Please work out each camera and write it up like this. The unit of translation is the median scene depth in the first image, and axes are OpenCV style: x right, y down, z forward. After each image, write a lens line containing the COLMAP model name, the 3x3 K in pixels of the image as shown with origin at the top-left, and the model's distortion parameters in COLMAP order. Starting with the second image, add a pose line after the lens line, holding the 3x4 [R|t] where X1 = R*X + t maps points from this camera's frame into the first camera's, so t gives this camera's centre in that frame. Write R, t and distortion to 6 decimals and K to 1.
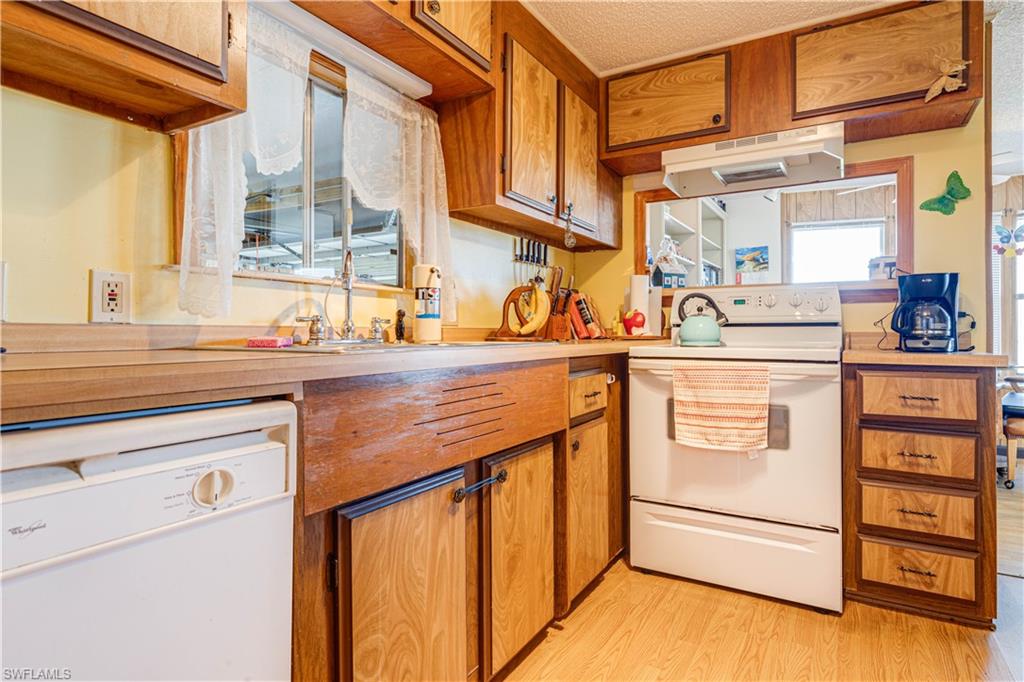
lens RADIAL K [[461.6, 0, 520.3], [0, 461.6, 343.3], [0, 0, 1]] dist [0.001695, 0.000246]
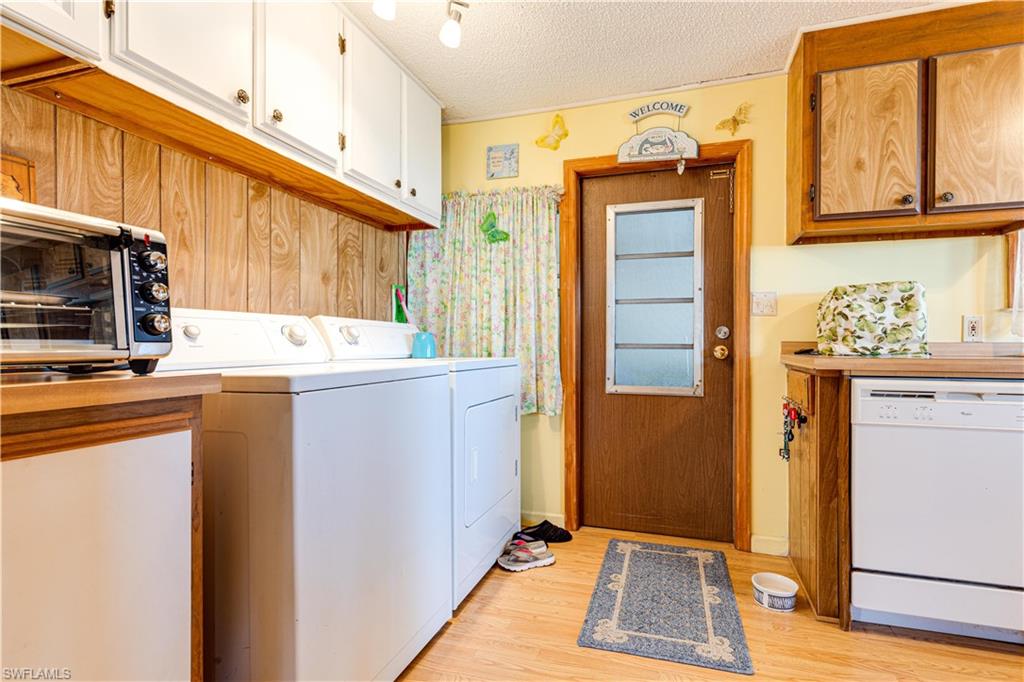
lens RADIAL K [[517.0, 0, 512.0], [0, 517.0, 341.0], [0, 0, 1]] dist [-0.001585, -0.000576]
pose [[0.218709, -0.008367, -0.975754, 0.790146], [-0.025138, 0.999583, -0.014206, 0.031360], [0.975466, 0.027636, 0.218408, -1.328795]]
